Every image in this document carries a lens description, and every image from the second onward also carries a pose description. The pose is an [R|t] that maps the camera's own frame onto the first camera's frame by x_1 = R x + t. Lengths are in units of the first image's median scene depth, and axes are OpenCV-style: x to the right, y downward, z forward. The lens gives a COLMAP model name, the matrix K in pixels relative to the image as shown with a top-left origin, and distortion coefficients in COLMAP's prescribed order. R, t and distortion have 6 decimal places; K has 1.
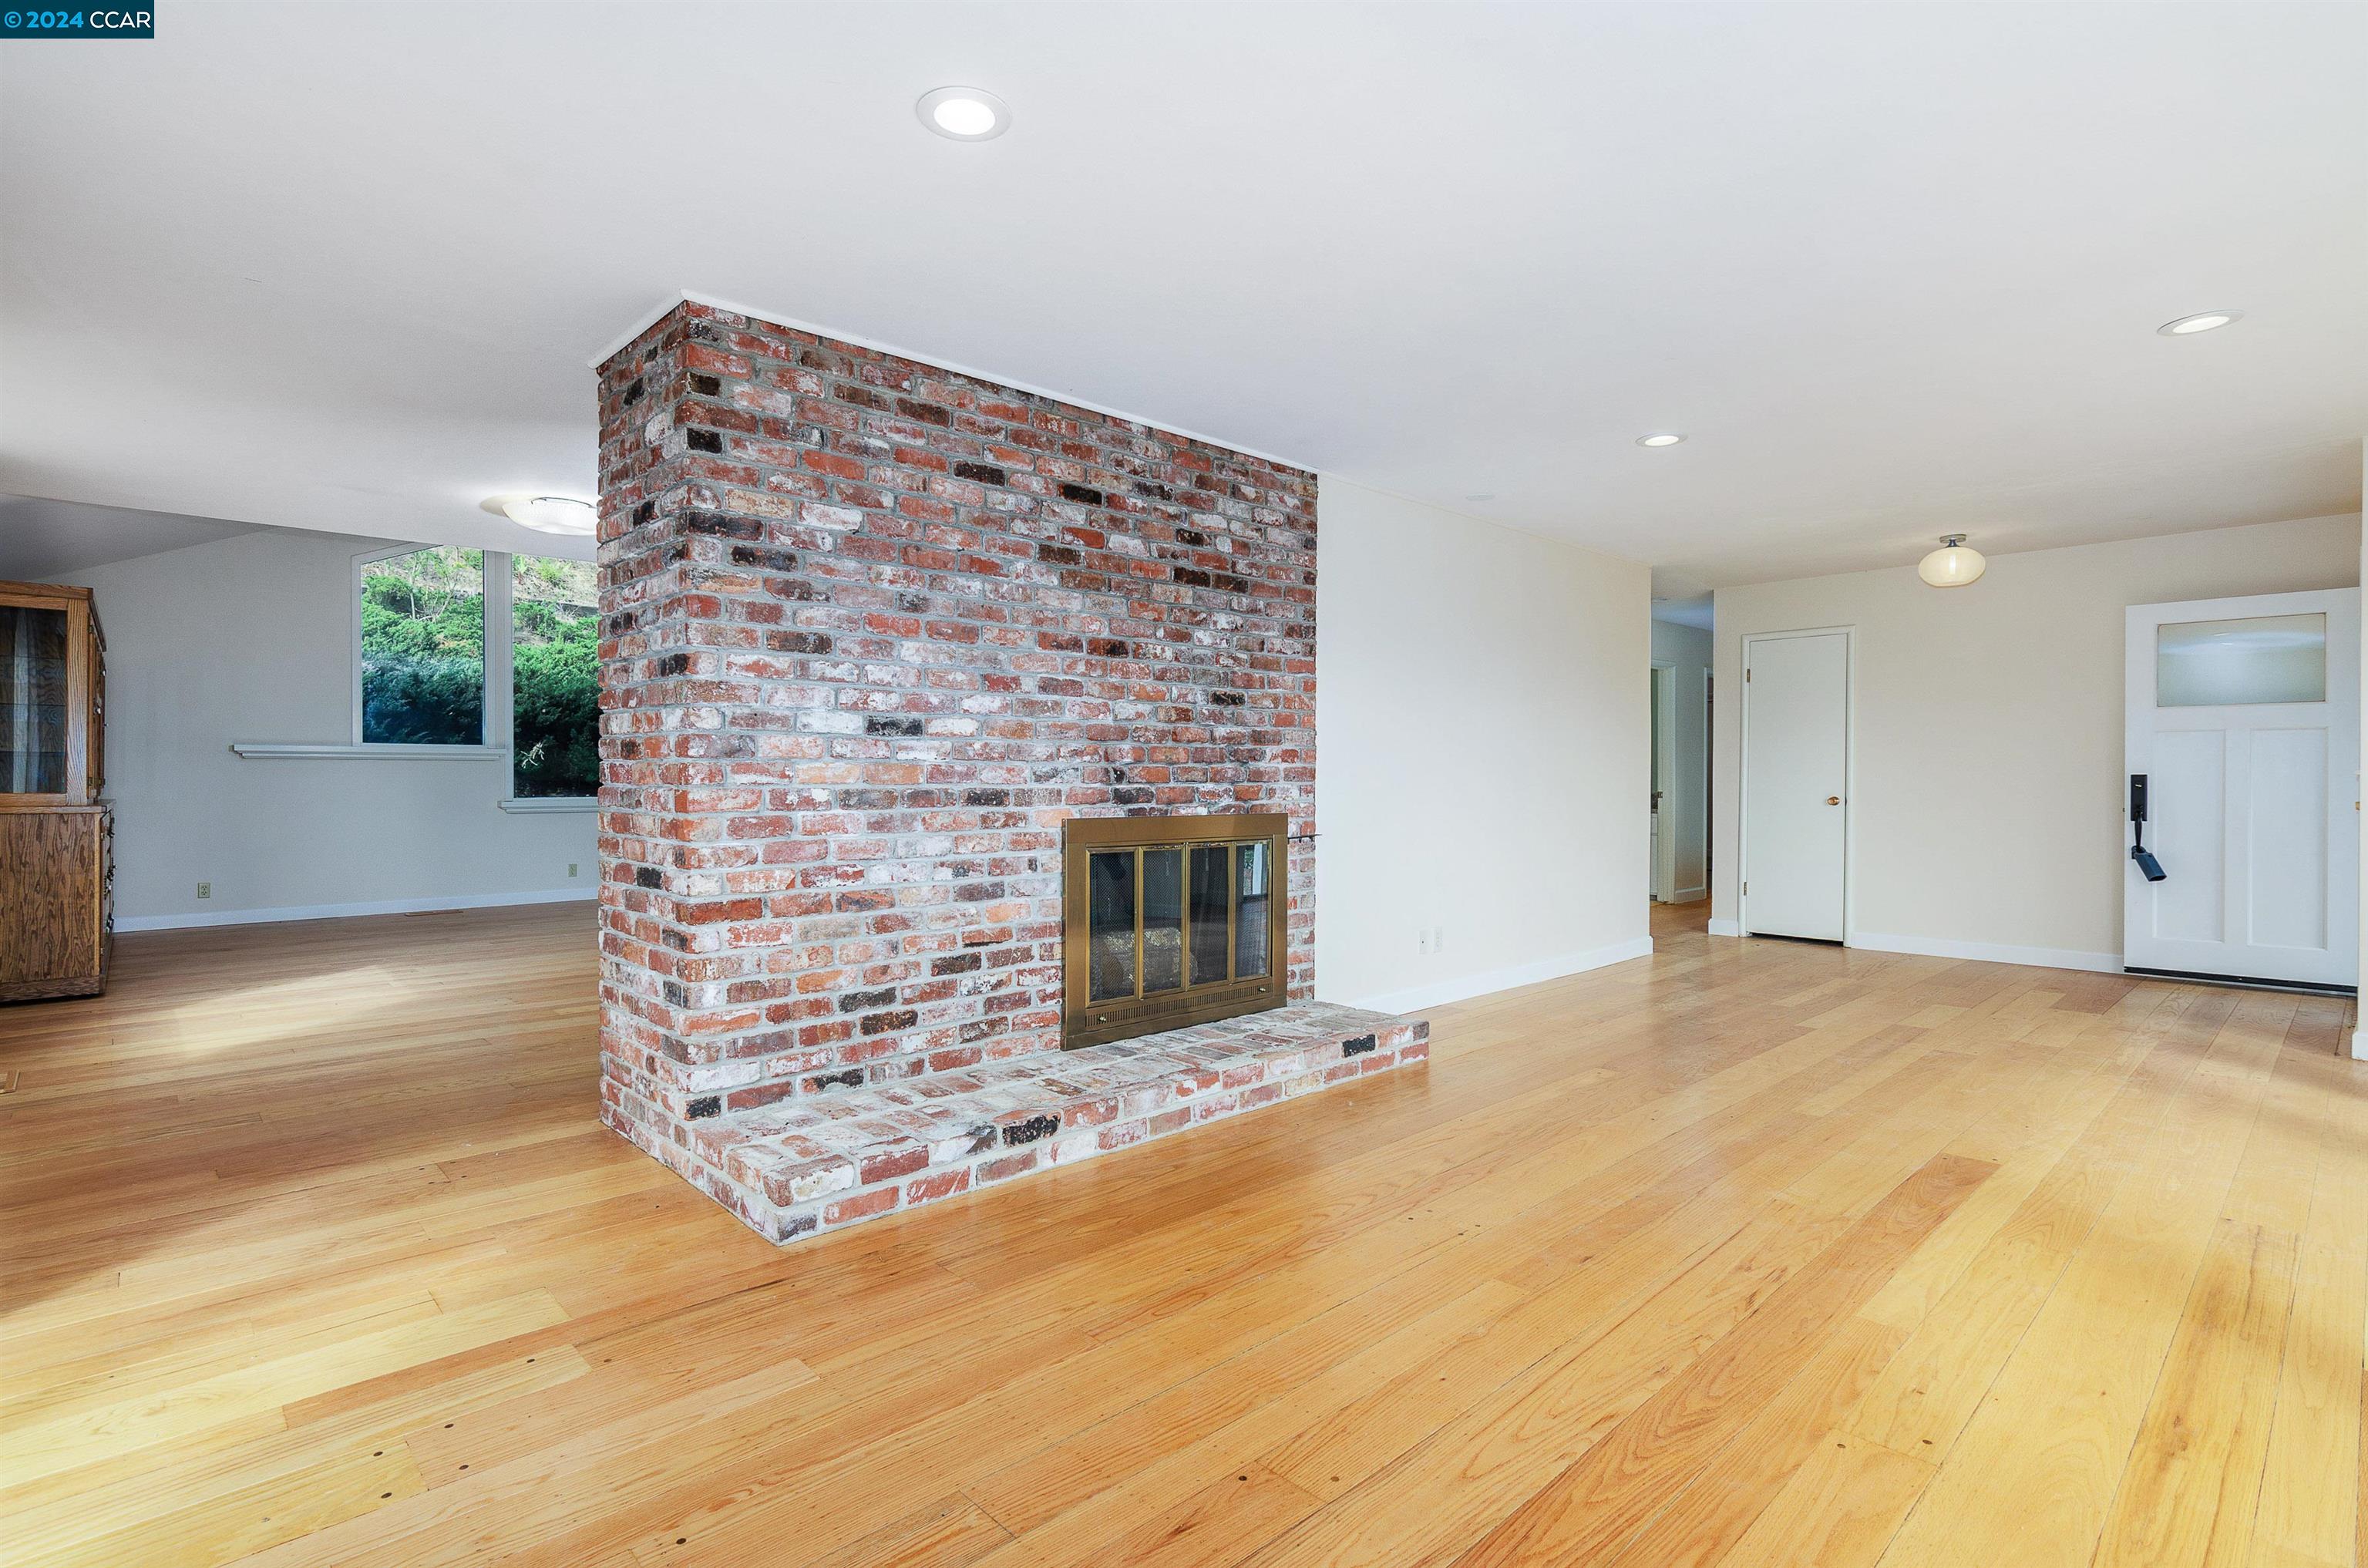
lens RADIAL K [[1130.0, 0, 1170.2], [0, 1130.0, 785.6], [0, 0, 1]] dist [-0.001664, 0.001018]
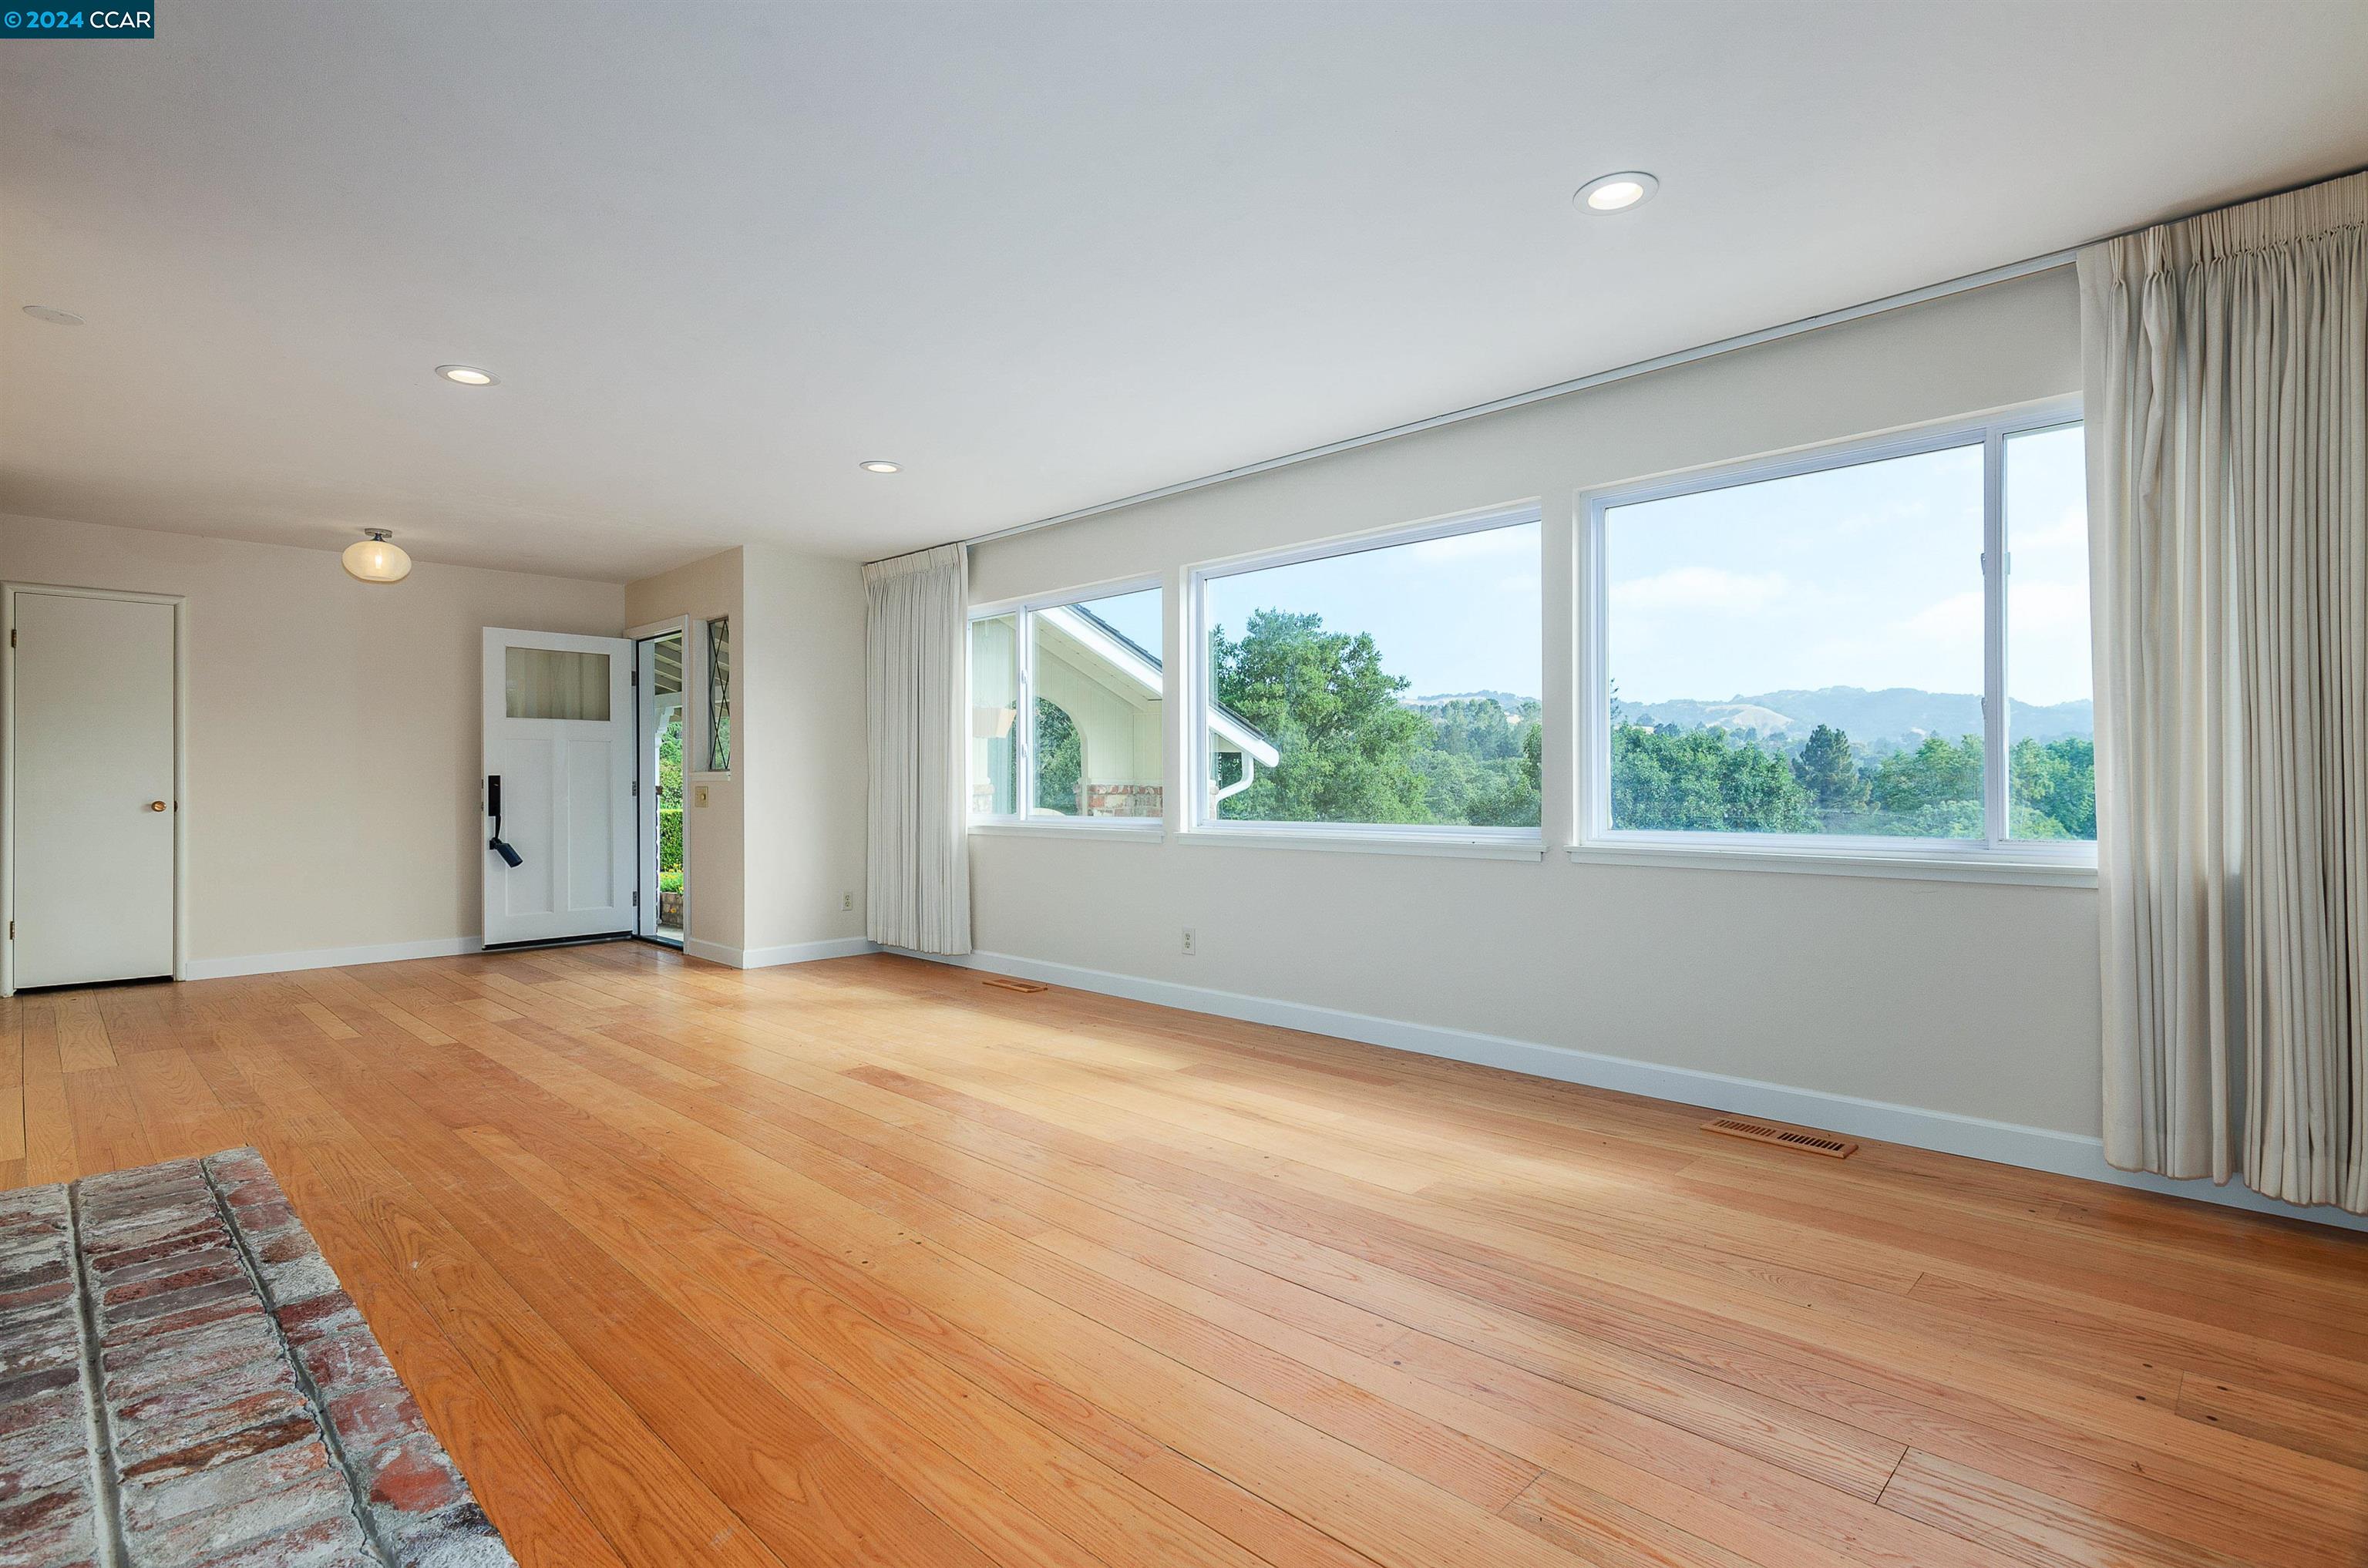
lens RADIAL K [[1130.0, 0, 1170.2], [0, 1130.0, 785.6], [0, 0, 1]] dist [-0.001664, 0.001018]
pose [[-0.033204, -0.001441, 0.999448, -0.516791], [0.009079, 0.999957, 0.001744, 0.007695], [-0.999407, 0.009132, -0.033189, 0.596280]]
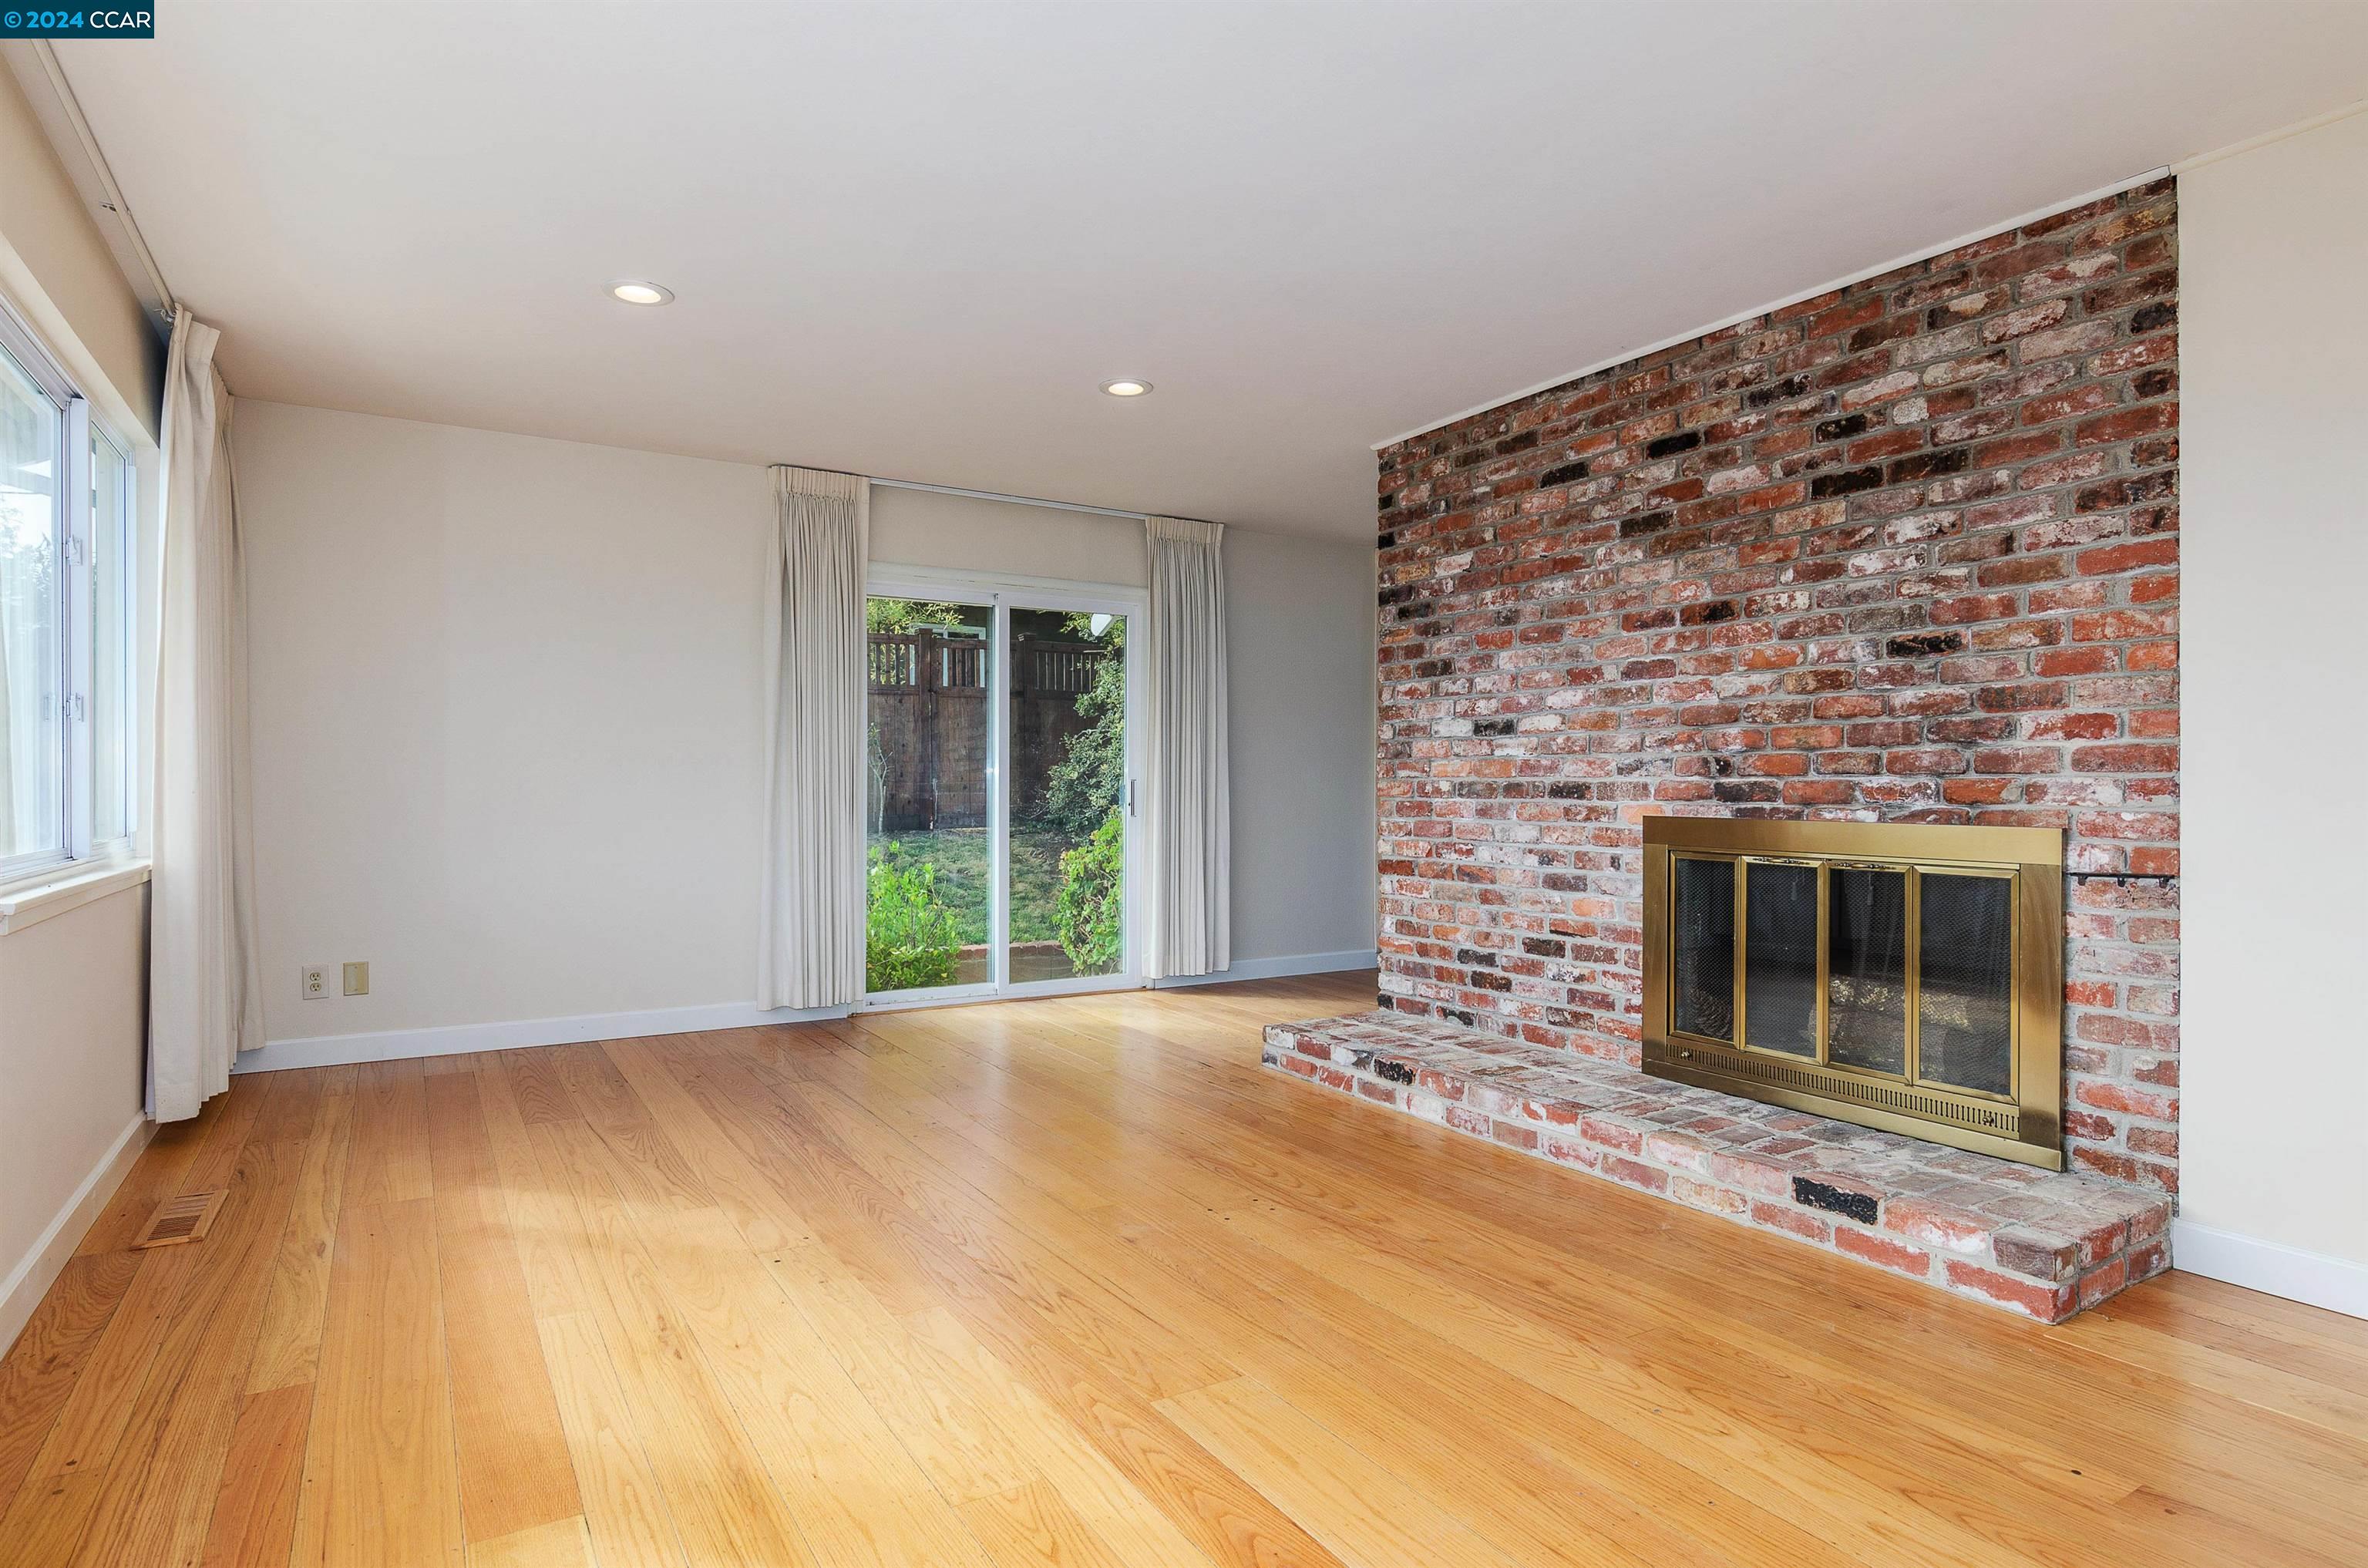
lens RADIAL K [[1283.9, 0, 1184.0], [0, 1283.9, 784.0], [0, 0, 1]] dist [-0.003914, -0.000627]
pose [[-0.197116, -0.000772, -0.980380, 1.028820], [-0.007898, 0.999968, 0.000800, 0.006472], [0.980348, 0.007901, -0.197116, 0.880649]]
